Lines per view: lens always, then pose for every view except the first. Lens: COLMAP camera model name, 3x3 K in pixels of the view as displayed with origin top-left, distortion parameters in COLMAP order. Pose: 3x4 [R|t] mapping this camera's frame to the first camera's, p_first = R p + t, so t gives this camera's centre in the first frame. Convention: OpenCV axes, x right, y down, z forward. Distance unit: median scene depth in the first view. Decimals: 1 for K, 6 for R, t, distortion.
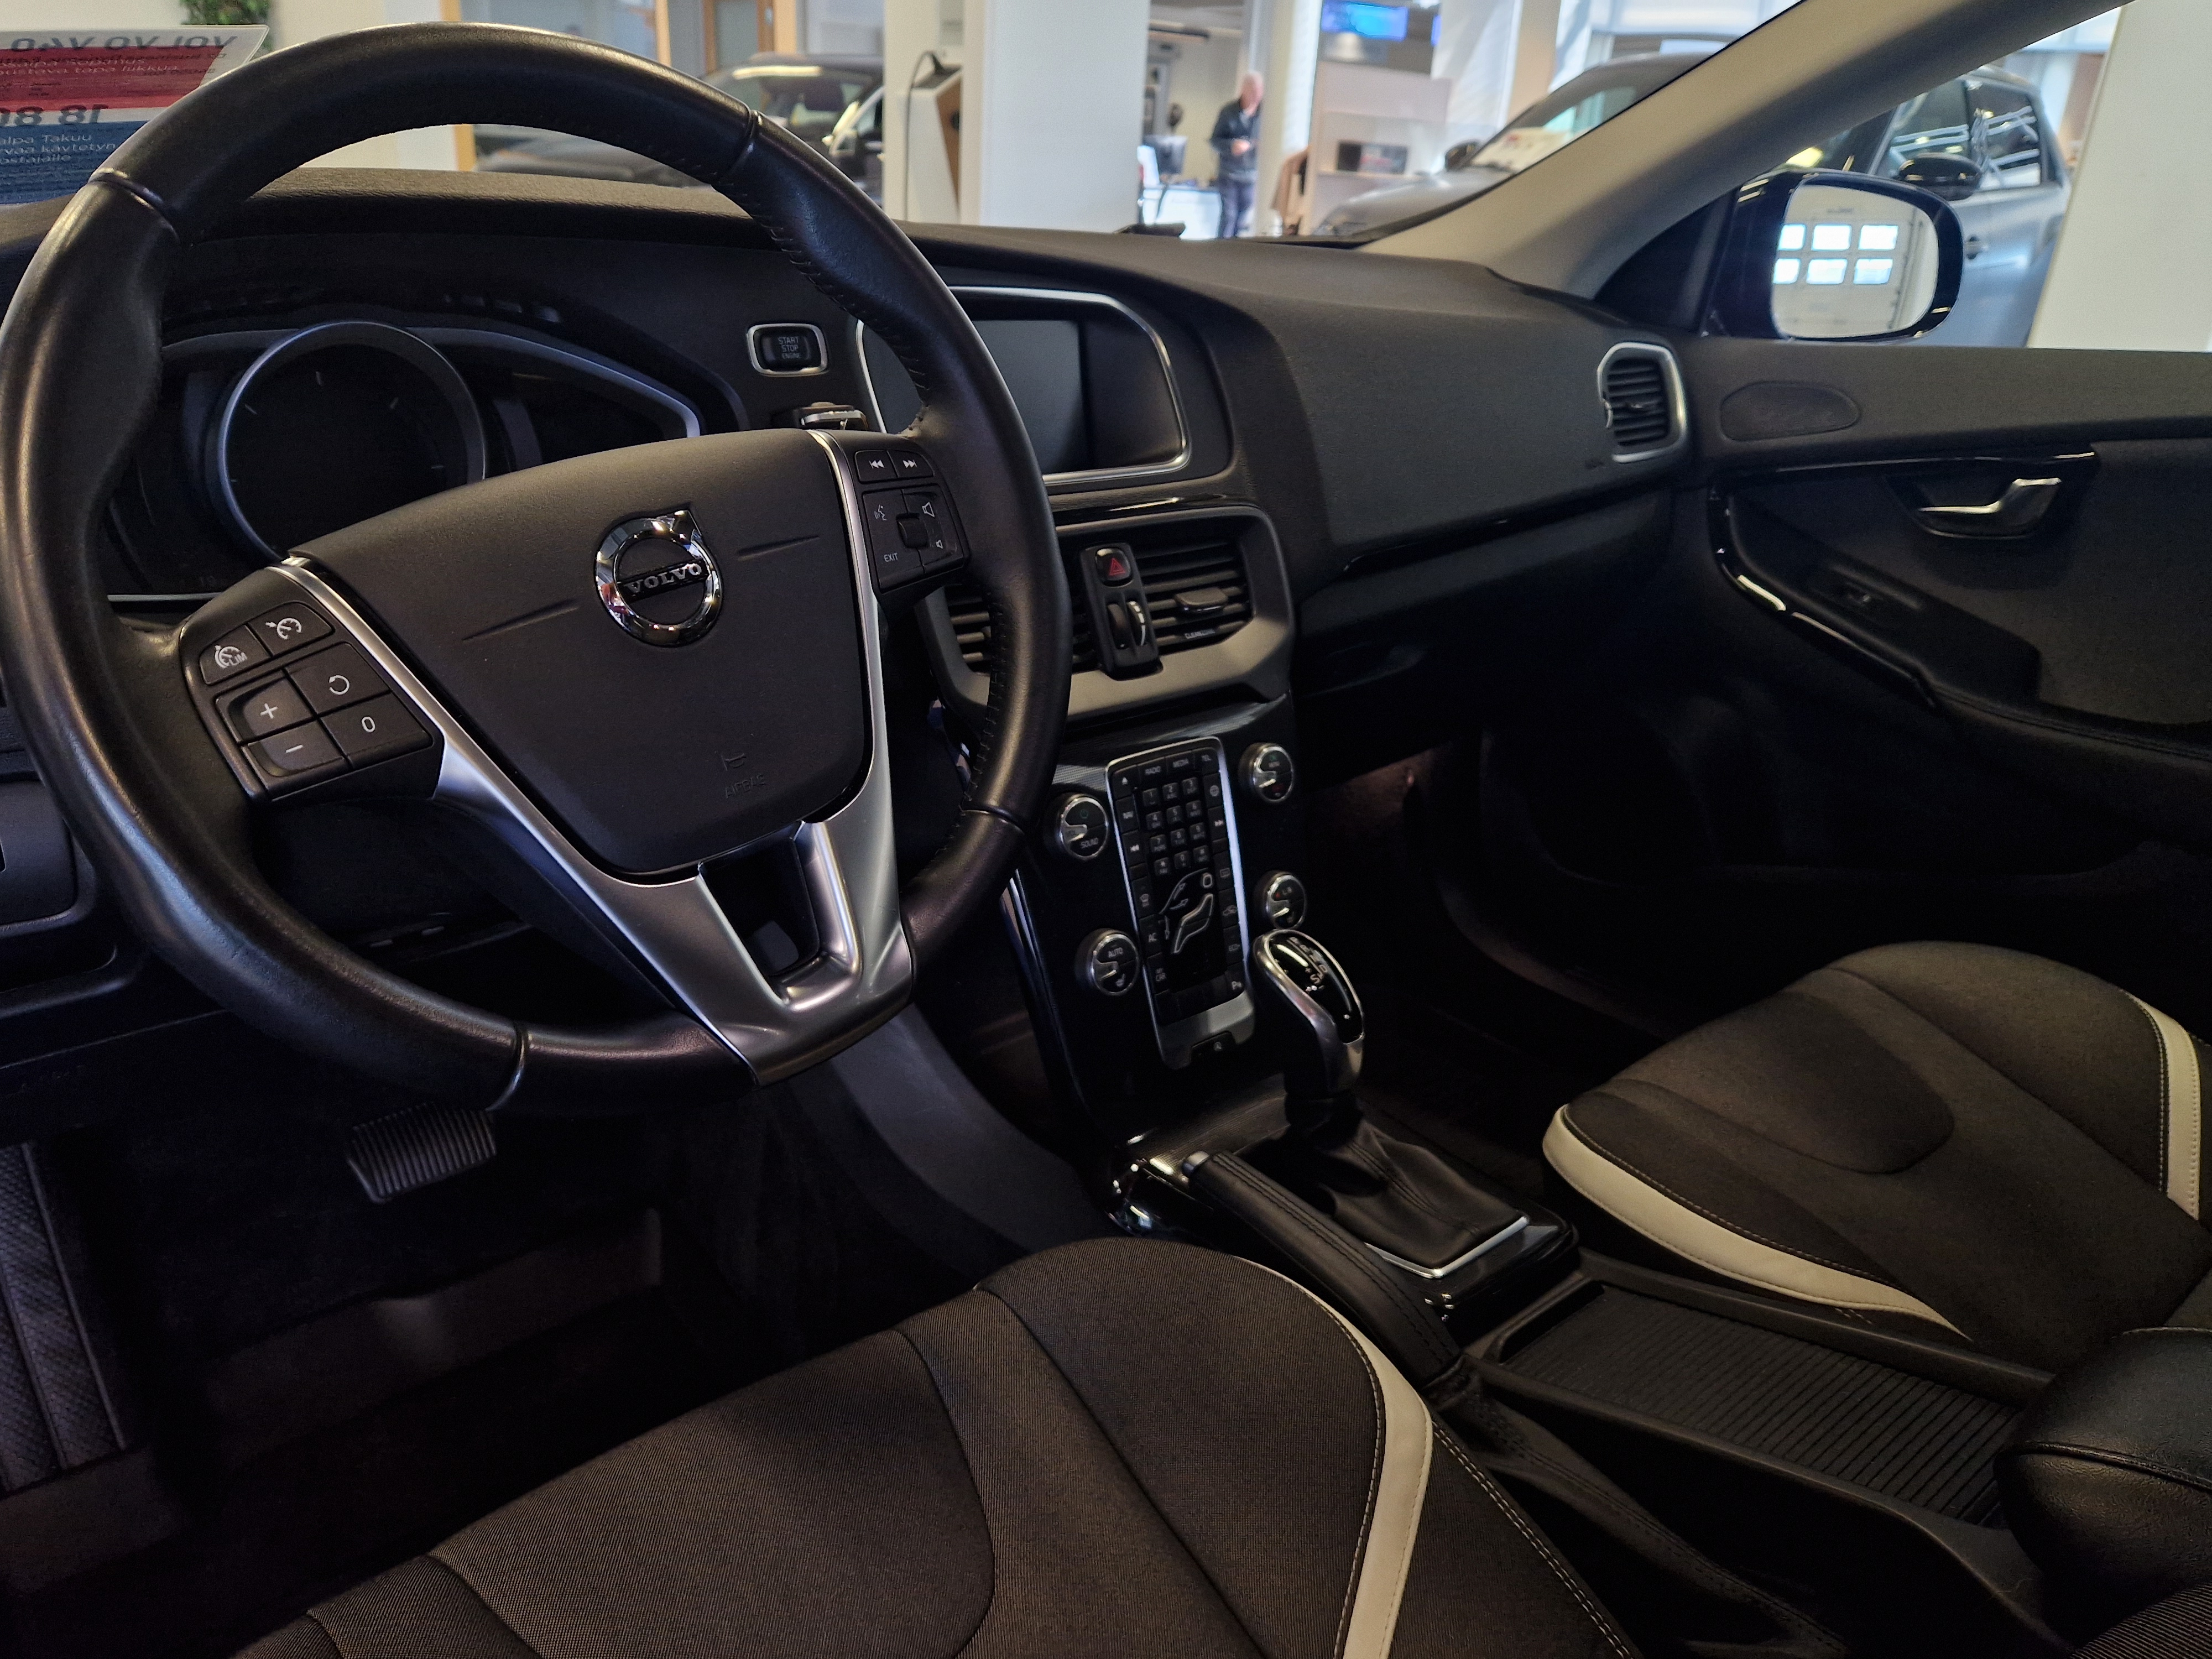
lens RADIAL K [[1569.4, 0, 1051.7], [0, 1569.4, 887.1], [0, 0, 1]] dist [0.004785, -0.000907]
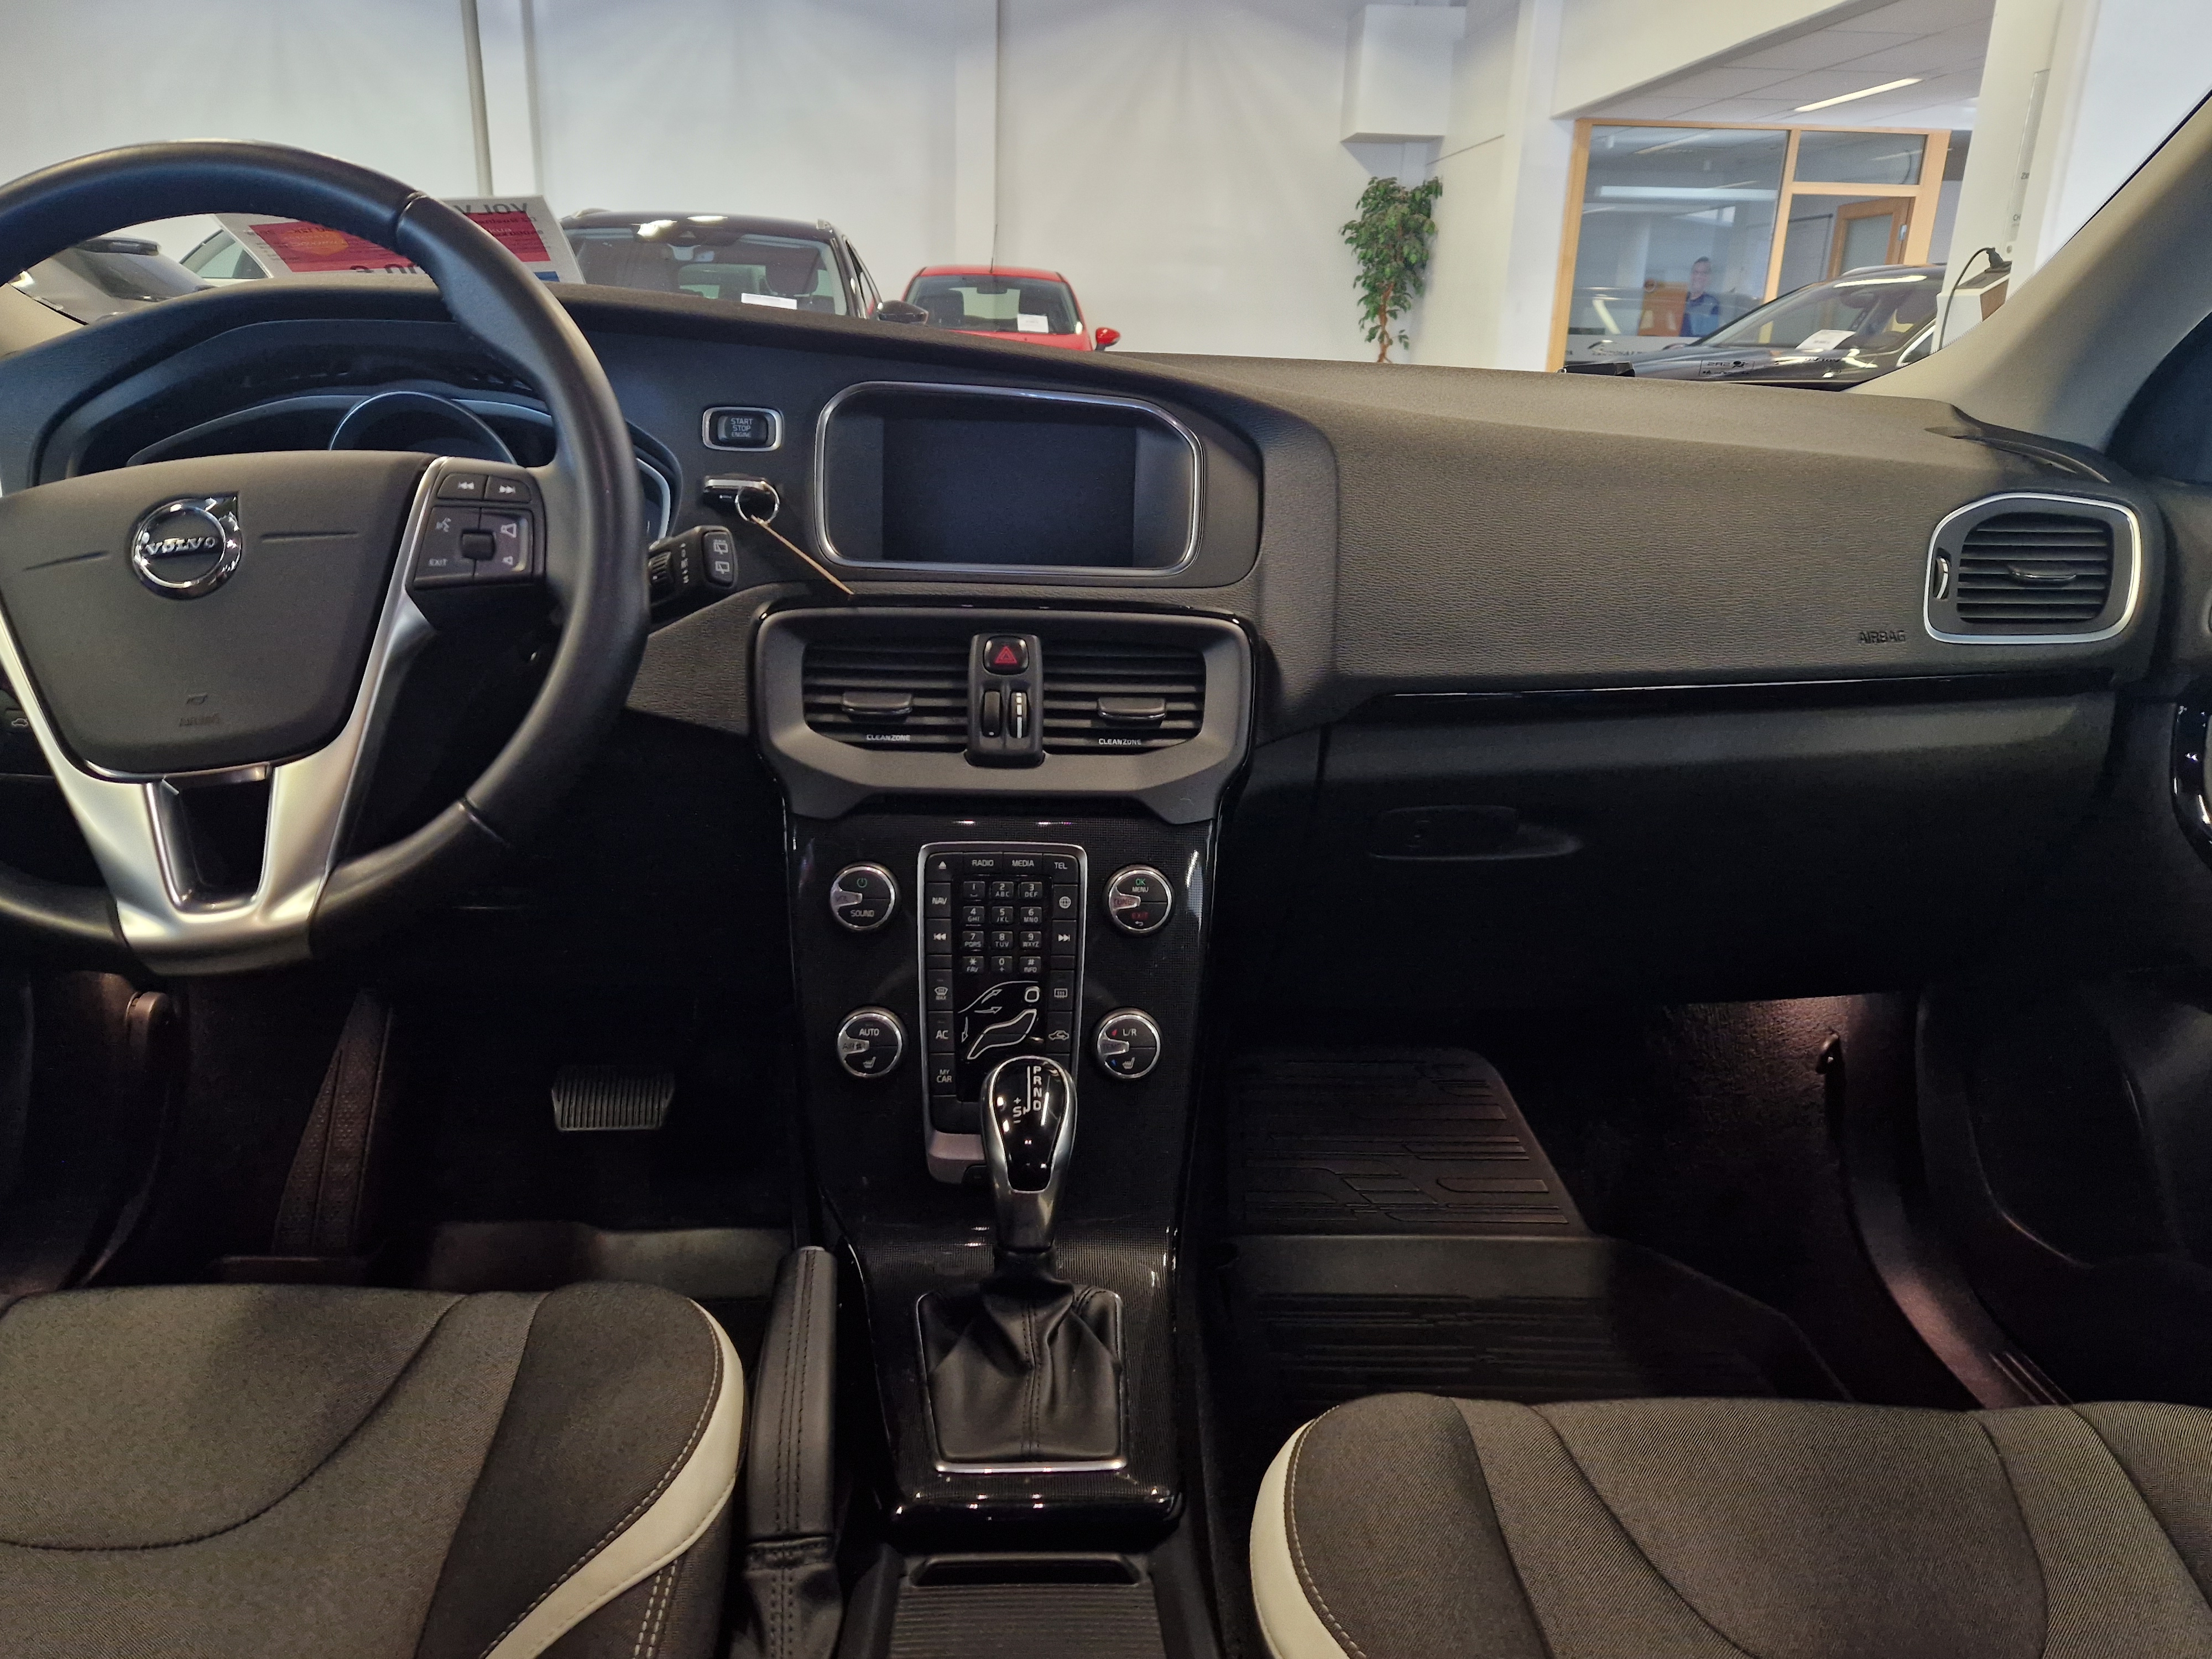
lens RADIAL K [[1566.3, 0, 1068.7], [0, 1566.3, 832.4], [0, 0, 1]] dist [0.028638, -0.004369]
pose [[0.800018, 0.158931, -0.578544, 0.637384], [-0.245860, 0.966439, -0.074489, -0.032996], [0.547288, 0.201833, 0.812243, 0.239555]]
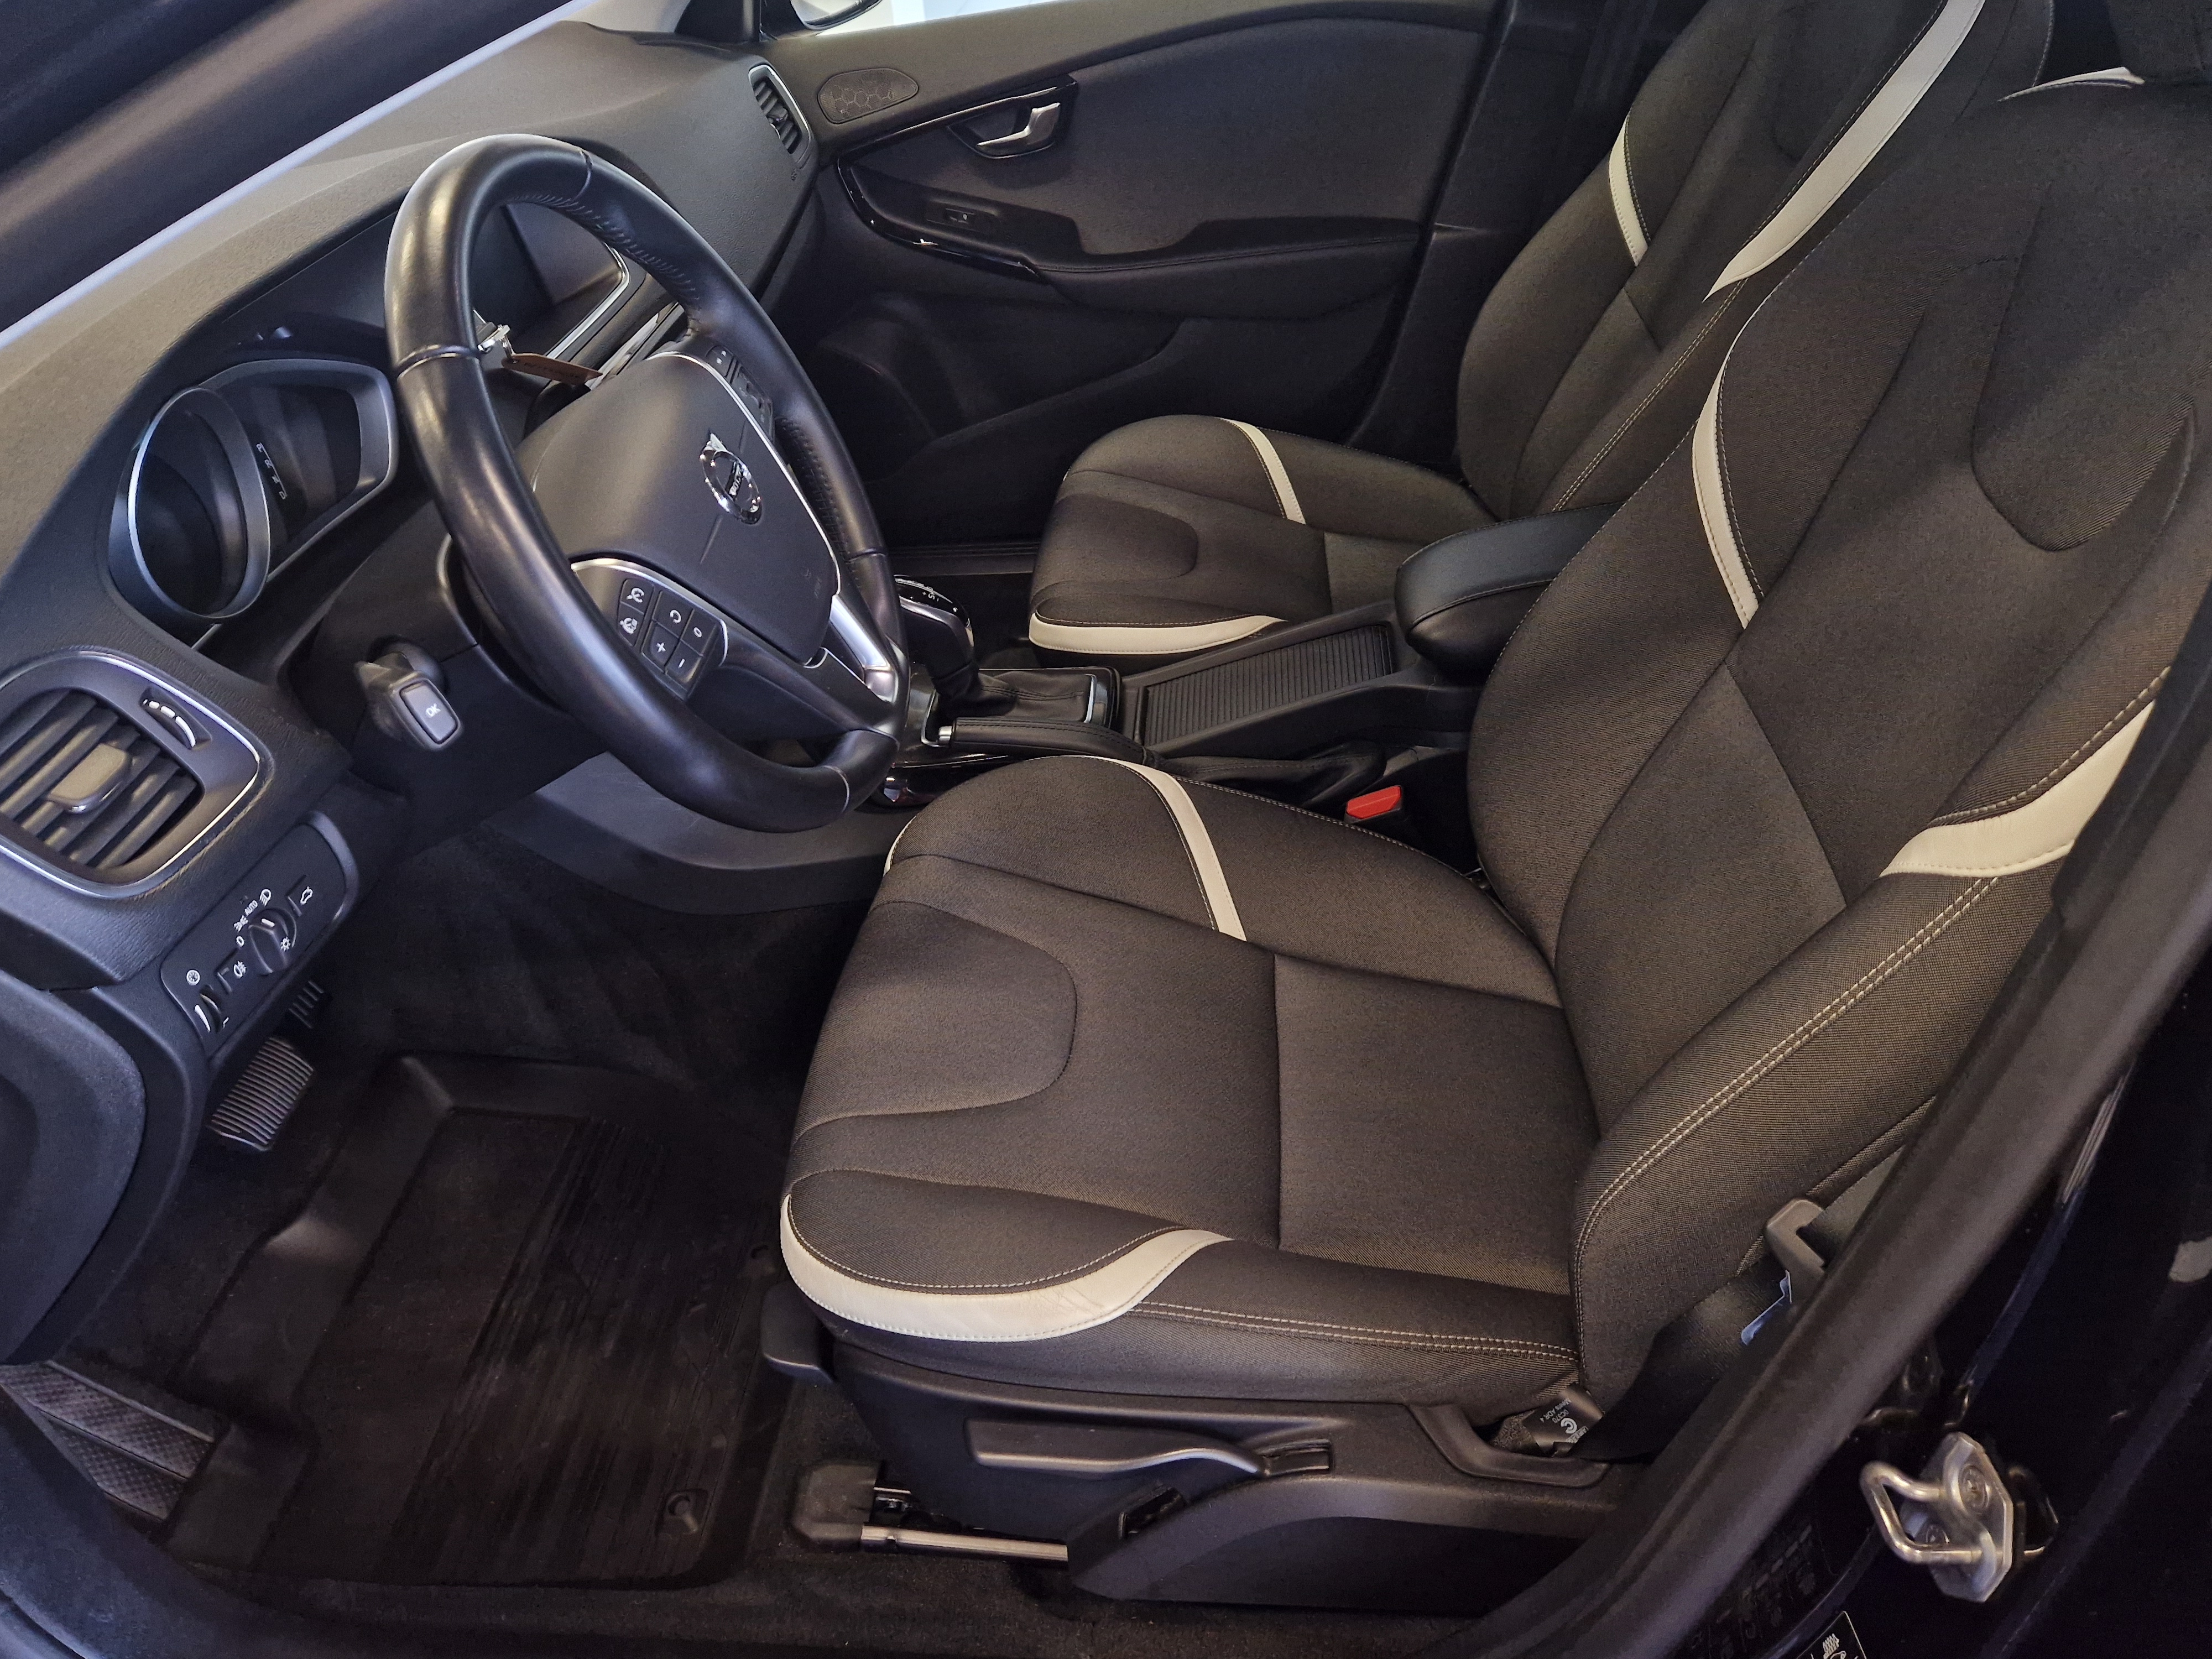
lens RADIAL K [[1569.4, 0, 1051.7], [0, 1569.4, 887.1], [0, 0, 1]] dist [0.004785, -0.000907]
pose [[0.707751, -0.504796, 0.494236, -0.529249], [0.383158, 0.862041, 0.331775, -0.130560], [-0.593531, -0.045444, 0.803527, -0.249212]]
